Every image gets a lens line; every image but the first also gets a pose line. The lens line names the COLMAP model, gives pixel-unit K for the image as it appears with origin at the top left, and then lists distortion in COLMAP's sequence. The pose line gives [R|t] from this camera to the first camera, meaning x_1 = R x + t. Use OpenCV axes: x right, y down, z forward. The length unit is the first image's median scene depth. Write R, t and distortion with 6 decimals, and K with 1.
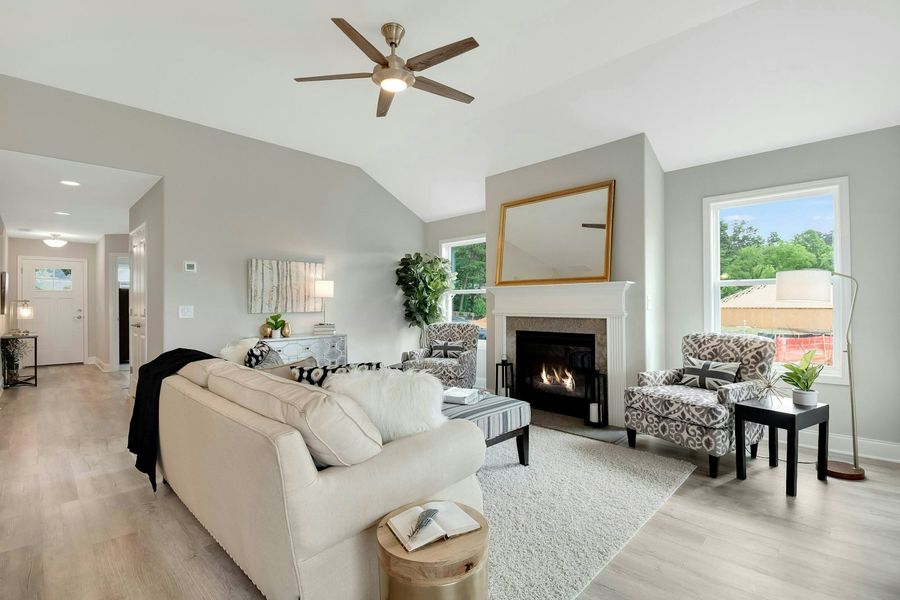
lens RADIAL K [[401.5, 0, 446.8], [0, 401.5, 306.6], [0, 0, 1]] dist [-0.017945, -0.006734]
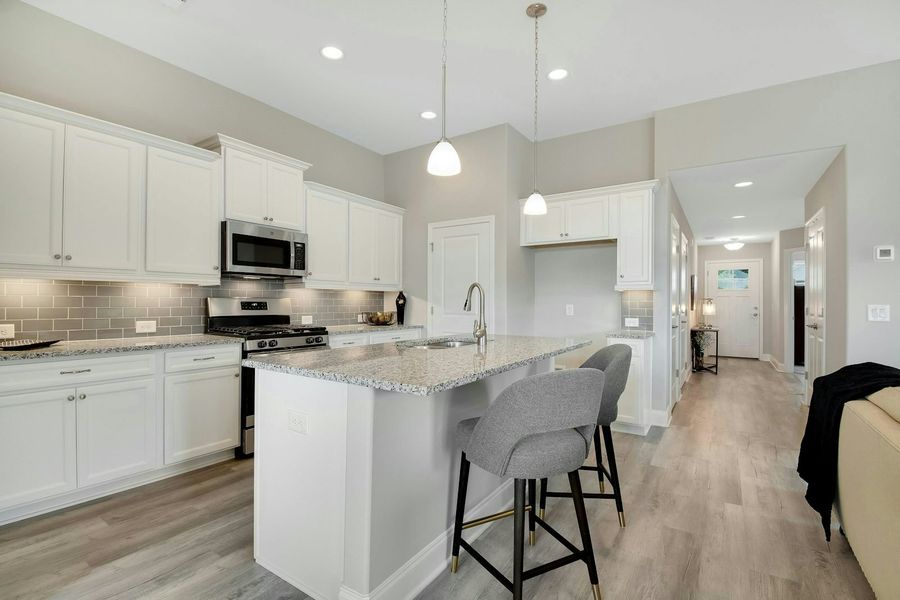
lens RADIAL K [[415.5, 0, 448.3], [0, 415.5, 296.3], [0, 0, 1]] dist [-0.002757, -0.010865]
pose [[0.179215, -0.007440, -0.983782, -0.039572], [-0.012845, 0.999868, -0.009901, -0.000834], [0.983726, 0.014411, 0.179096, 0.054872]]
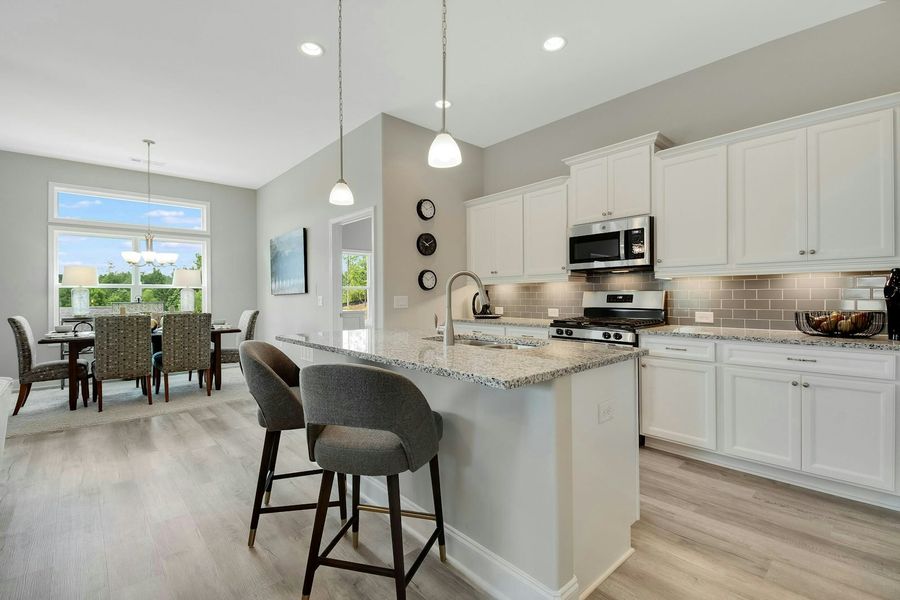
lens RADIAL K [[401.5, 0, 470.6], [0, 401.5, 298.9], [0, 0, 1]] dist [-0.017945, -0.006734]
pose [[-0.998992, 0.011316, 0.043433, -0.634755], [0.012108, 0.999765, 0.017997, -0.002985], [-0.043219, 0.018505, -0.998894, 0.646269]]
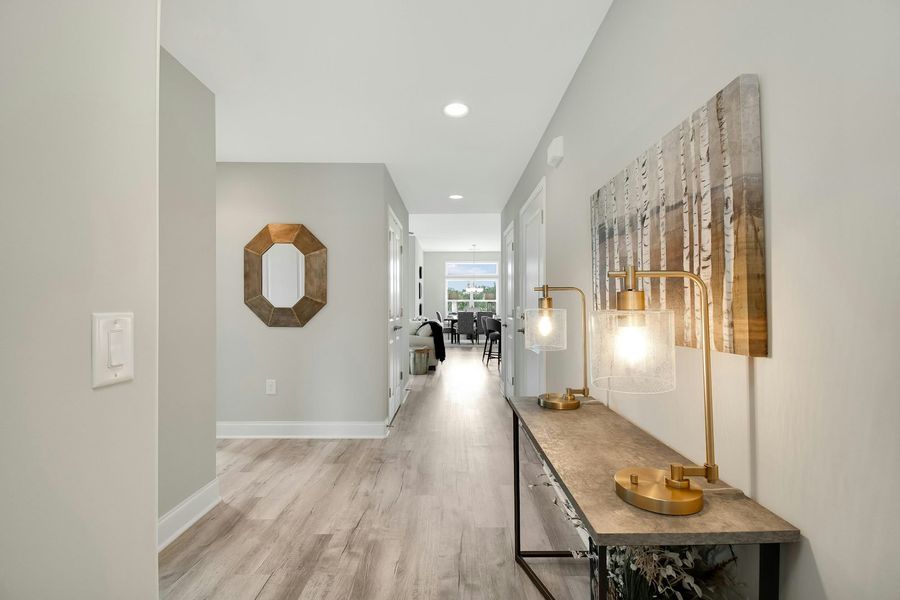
lens RADIAL K [[401.5, 0, 451.8], [0, 401.5, 301.6], [0, 0, 1]] dist [-0.017945, -0.006734]
pose [[-0.671102, 0.018317, 0.741139, -1.675450], [0.017319, 0.999809, -0.009028, -0.003831], [-0.741163, 0.006778, -0.671291, 1.596627]]
